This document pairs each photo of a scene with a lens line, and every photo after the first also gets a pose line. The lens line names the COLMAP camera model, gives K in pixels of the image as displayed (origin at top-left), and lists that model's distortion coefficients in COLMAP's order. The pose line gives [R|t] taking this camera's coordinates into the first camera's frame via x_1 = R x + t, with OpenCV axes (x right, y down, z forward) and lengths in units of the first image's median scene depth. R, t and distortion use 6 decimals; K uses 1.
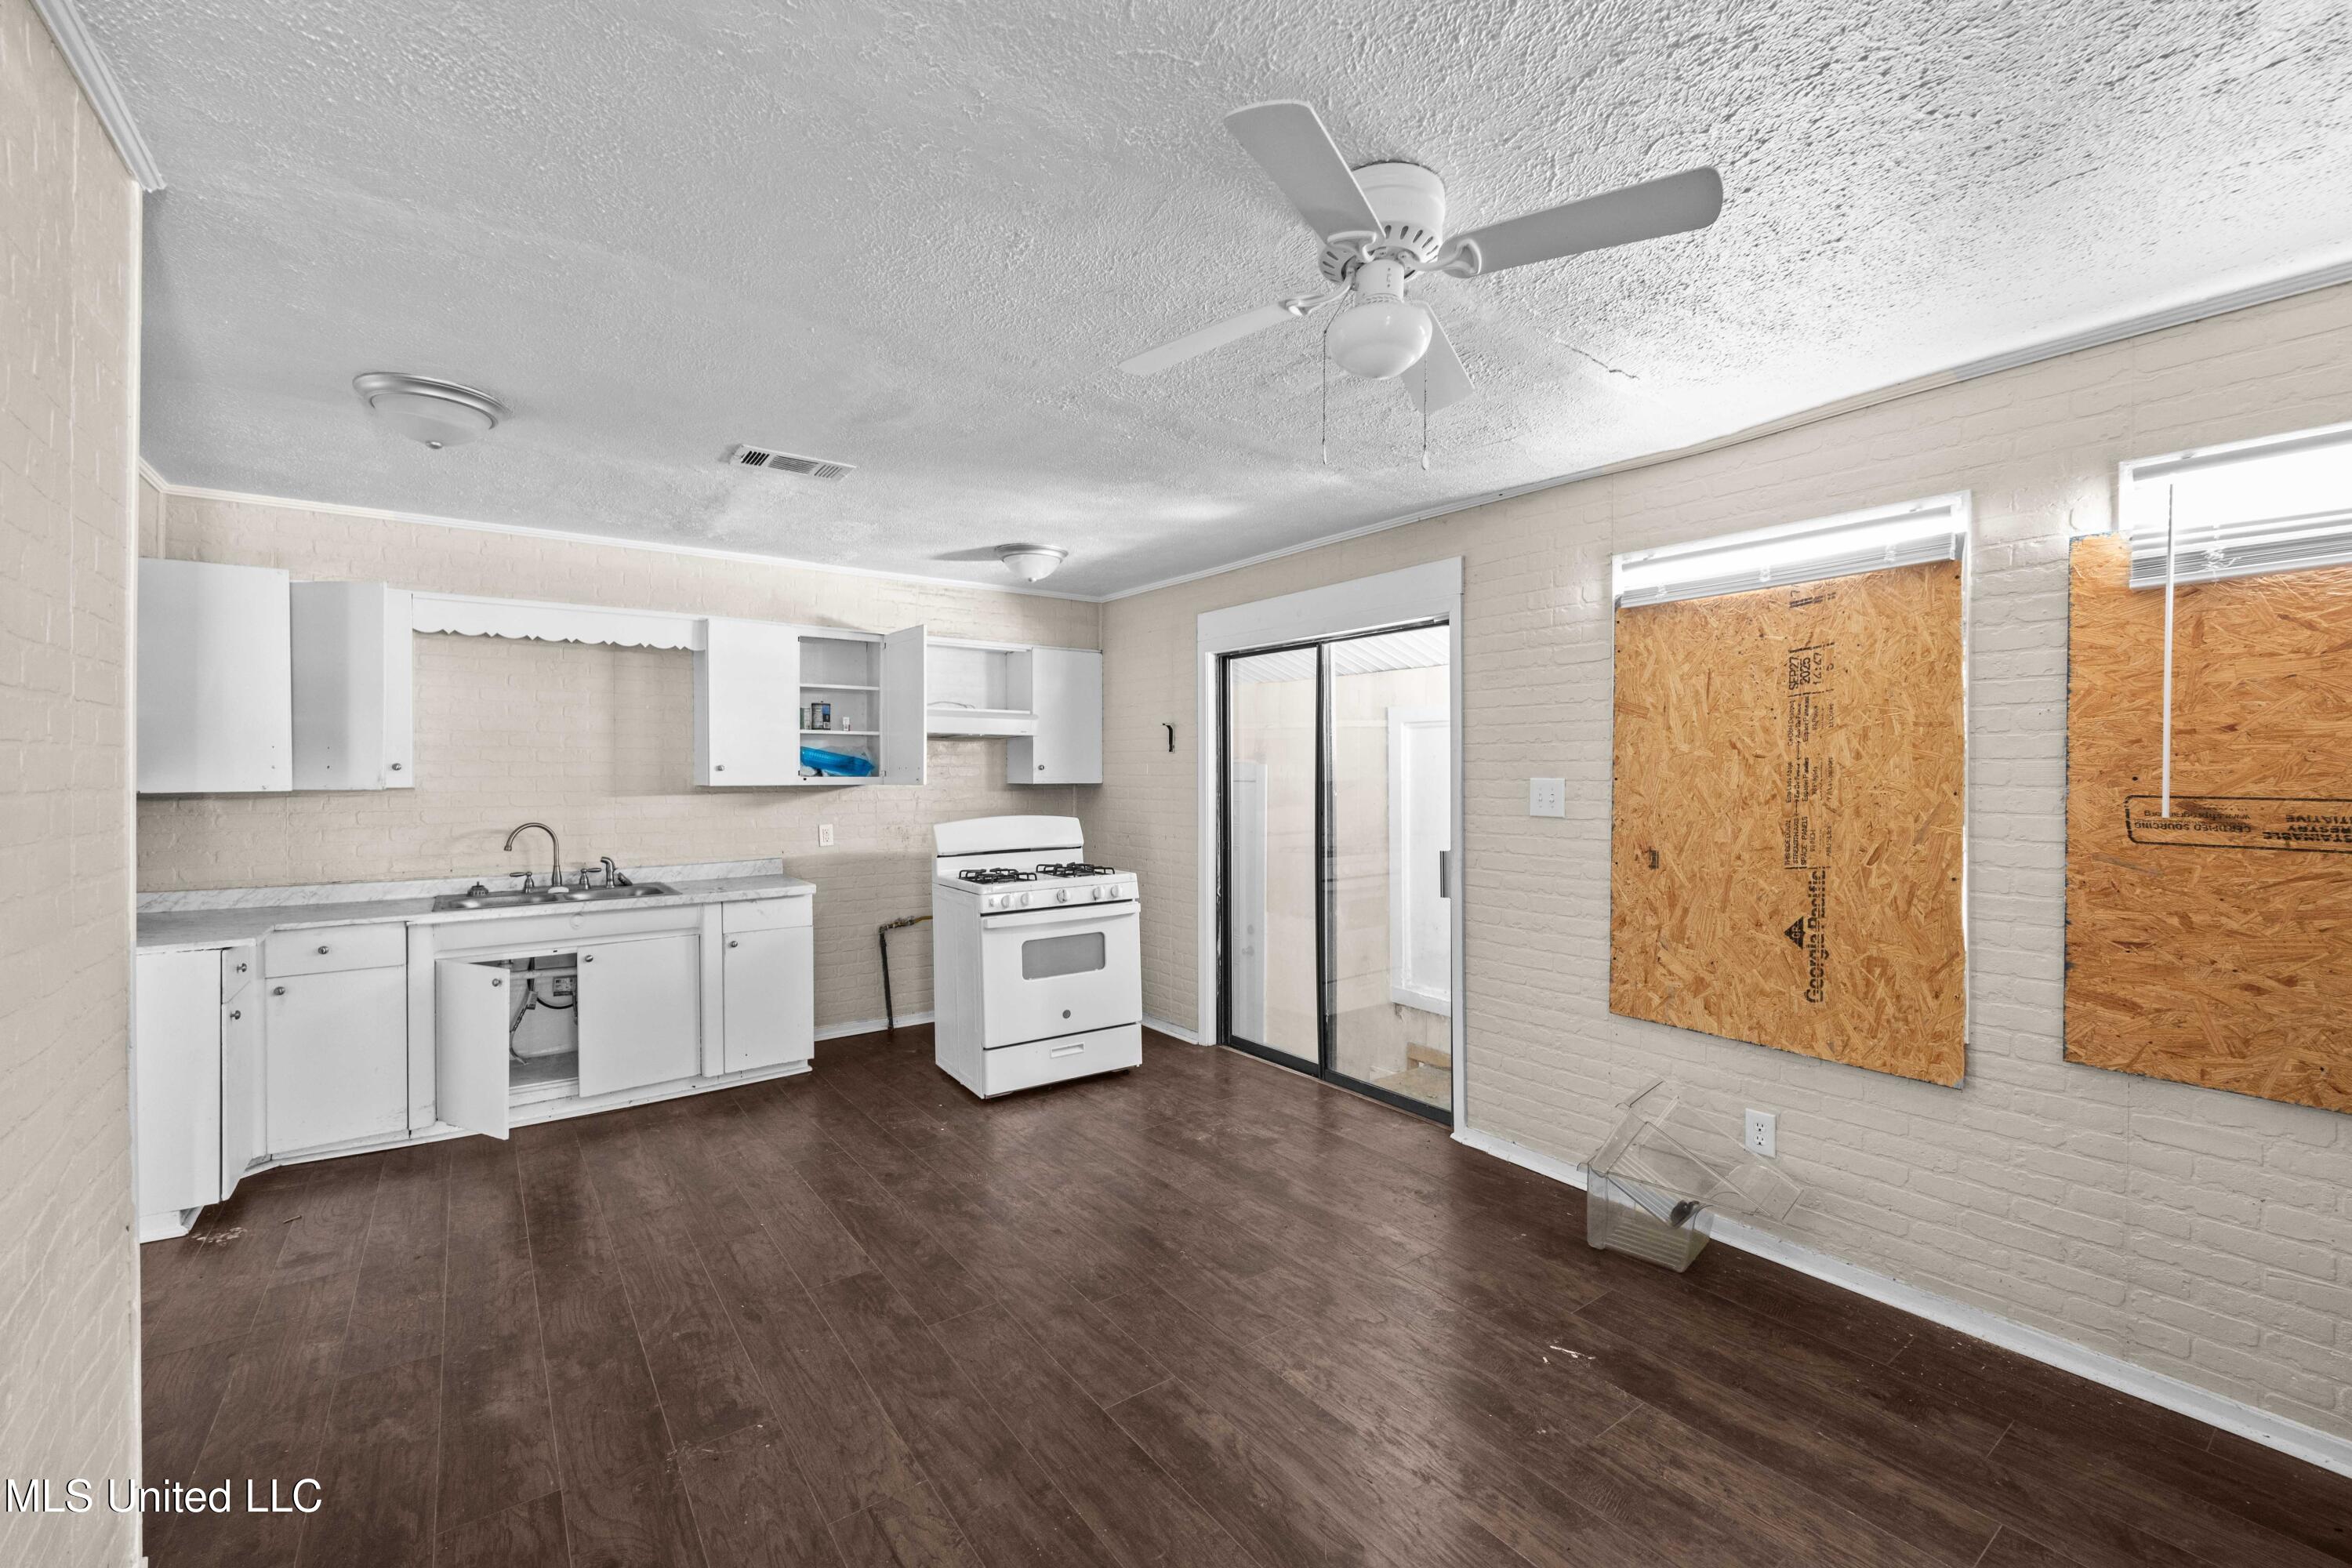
lens RADIAL K [[953.4, 0, 1177.5], [0, 953.4, 775.5], [0, 0, 1]] dist [0.002969, 0.000290]
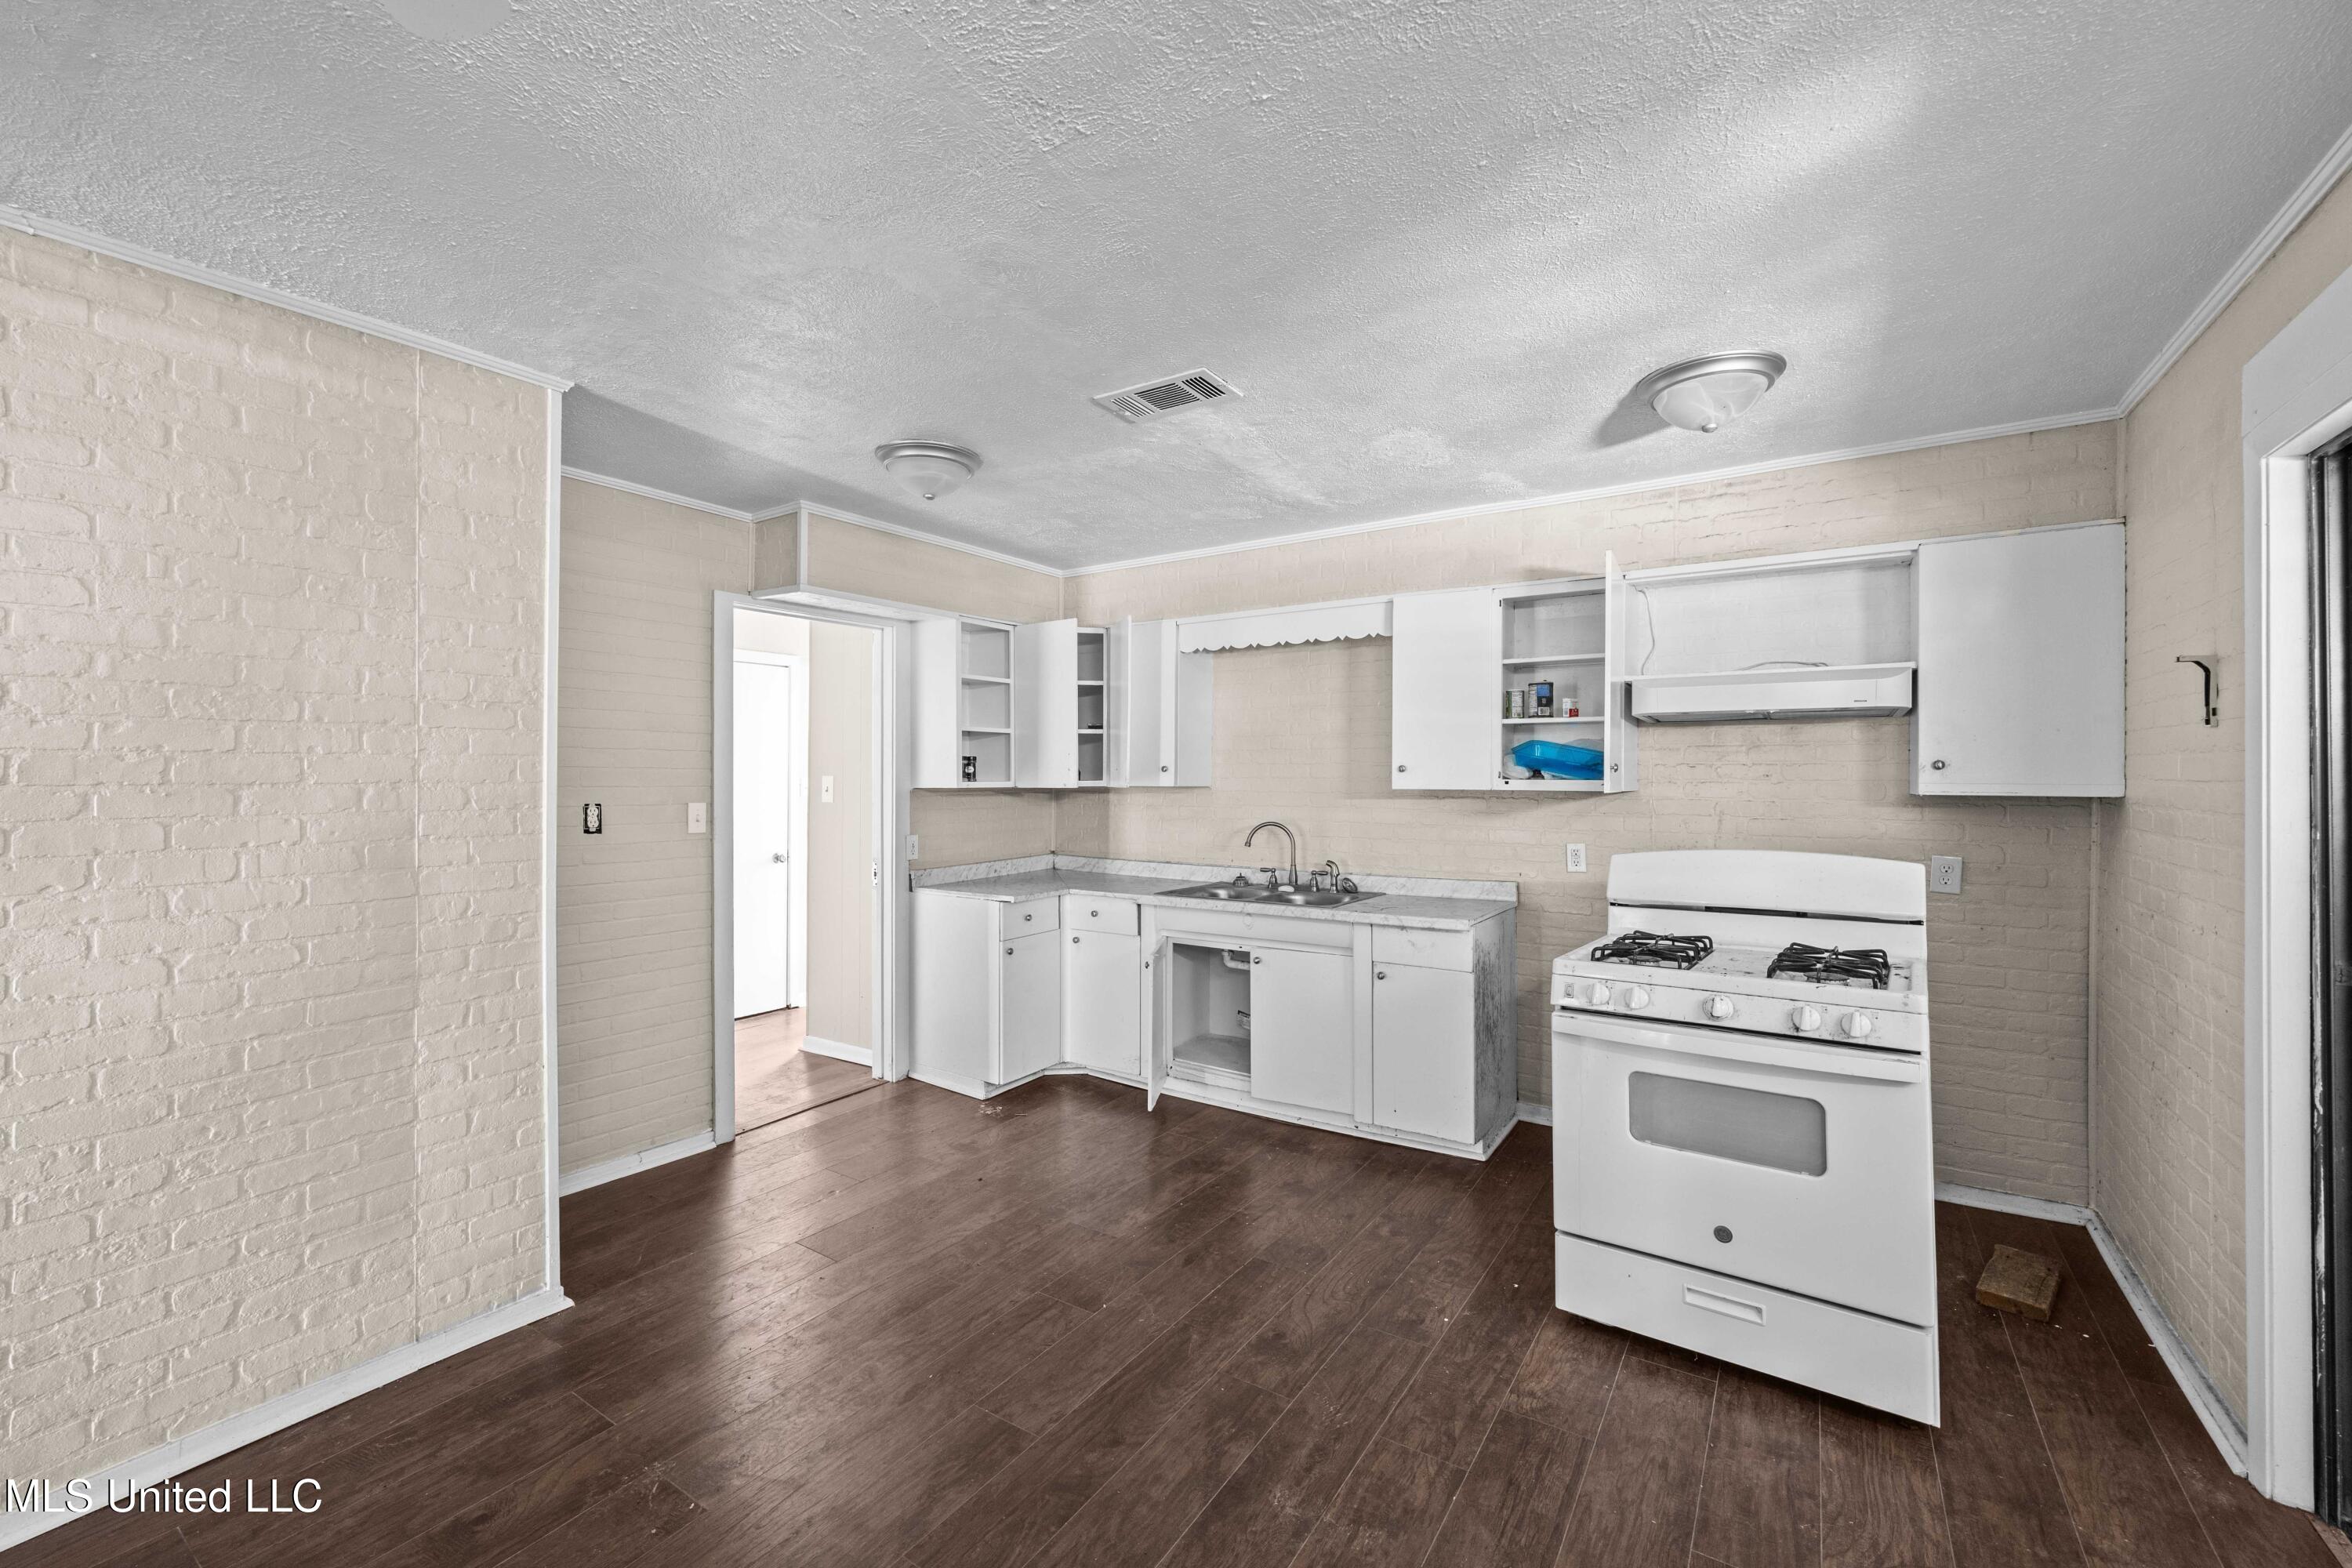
lens RADIAL K [[953.4, 0, 1177.5], [0, 953.4, 775.5], [0, 0, 1]] dist [0.002969, 0.000290]
pose [[0.356124, 0.002444, -0.934435, 0.340976], [-0.003120, 0.999994, 0.001426, -0.003050], [0.934433, 0.002407, 0.356130, 0.676447]]
